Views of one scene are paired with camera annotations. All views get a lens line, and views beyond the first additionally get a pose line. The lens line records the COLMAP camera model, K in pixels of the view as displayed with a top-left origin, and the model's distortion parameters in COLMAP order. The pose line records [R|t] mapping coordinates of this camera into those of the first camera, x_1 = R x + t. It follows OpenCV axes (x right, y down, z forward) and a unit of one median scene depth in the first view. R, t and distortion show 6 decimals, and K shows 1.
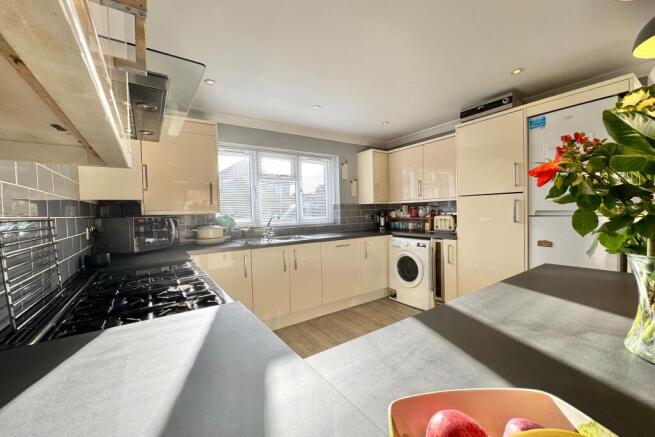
lens RADIAL K [[265.2, 0, 326.9], [0, 265.2, 216.5], [0, 0, 1]] dist [-0.001477, -0.000065]
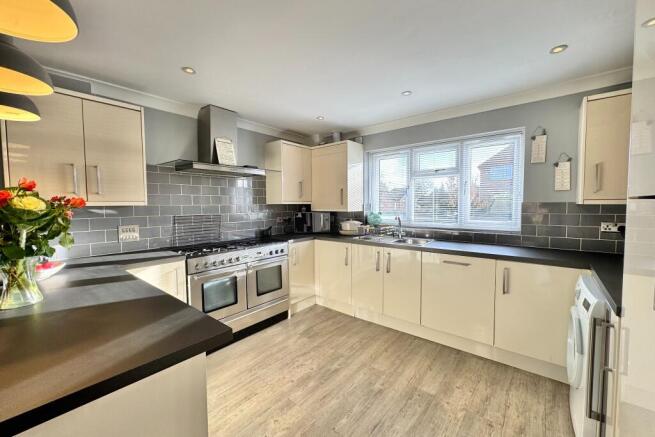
lens RADIAL K [[265.2, 0, 322.4], [0, 265.2, 220.2], [0, 0, 1]] dist [-0.001477, -0.000065]
pose [[0.270725, 0.067126, -0.960313, 0.656293], [-0.032778, 0.997630, 0.060494, -0.035839], [0.962098, 0.015100, 0.272284, 0.453637]]
